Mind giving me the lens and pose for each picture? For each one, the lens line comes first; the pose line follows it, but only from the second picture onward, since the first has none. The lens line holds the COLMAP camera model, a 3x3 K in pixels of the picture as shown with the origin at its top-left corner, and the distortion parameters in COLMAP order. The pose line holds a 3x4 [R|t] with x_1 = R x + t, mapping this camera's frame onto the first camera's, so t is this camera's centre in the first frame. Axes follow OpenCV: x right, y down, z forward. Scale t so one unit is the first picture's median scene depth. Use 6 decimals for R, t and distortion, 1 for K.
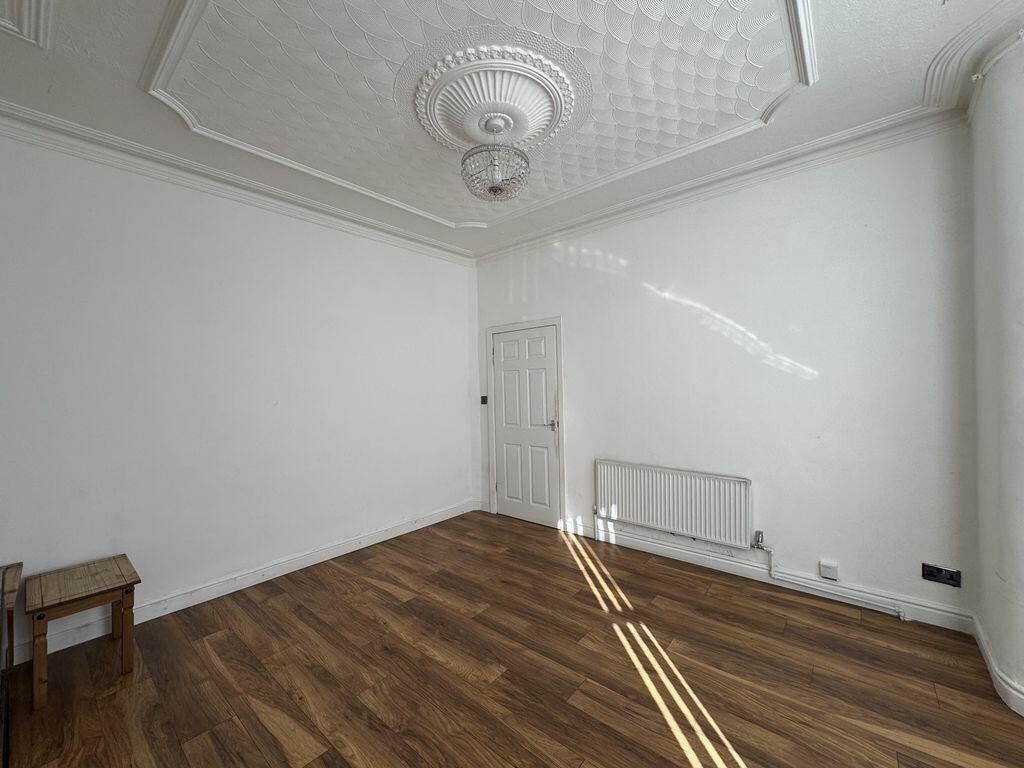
lens RADIAL K [[408.0, 0, 513.8], [0, 408.0, 385.3], [0, 0, 1]] dist [0.000155, -0.000402]
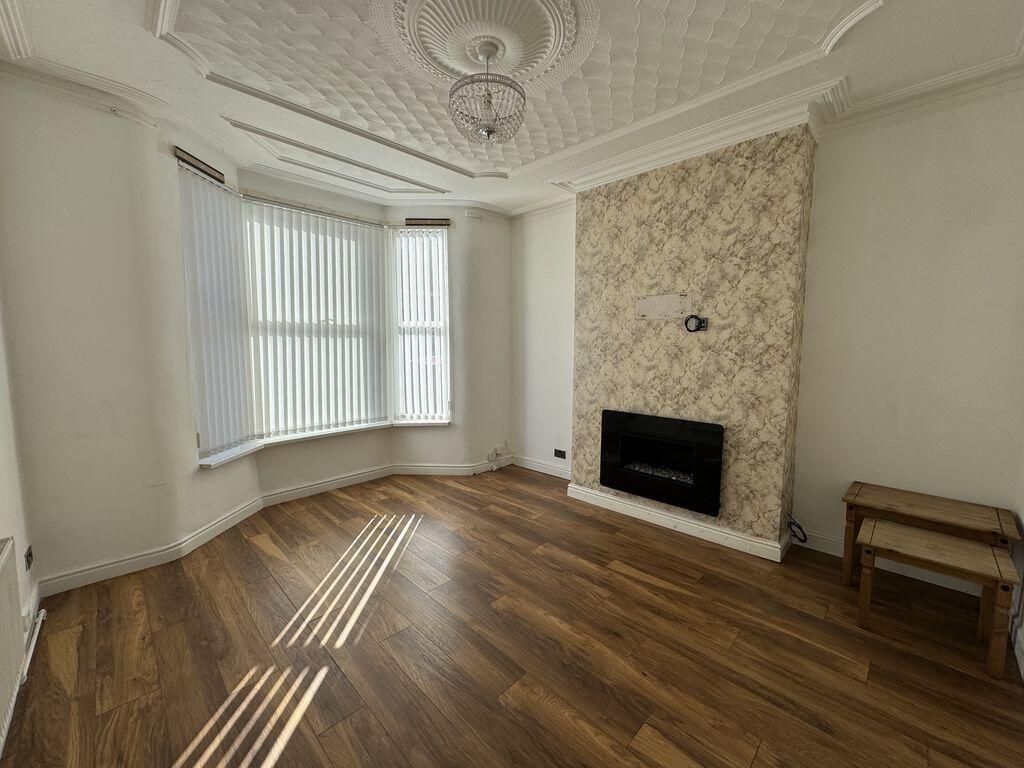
lens RADIAL K [[408.0, 0, 509.9], [0, 408.0, 379.7], [0, 0, 1]] dist [0.000155, -0.000402]
pose [[-0.995416, 0.013183, 0.094726, -0.175855], [0.022316, 0.995130, 0.096014, -0.016109], [-0.092999, 0.097688, -0.990862, 1.950611]]
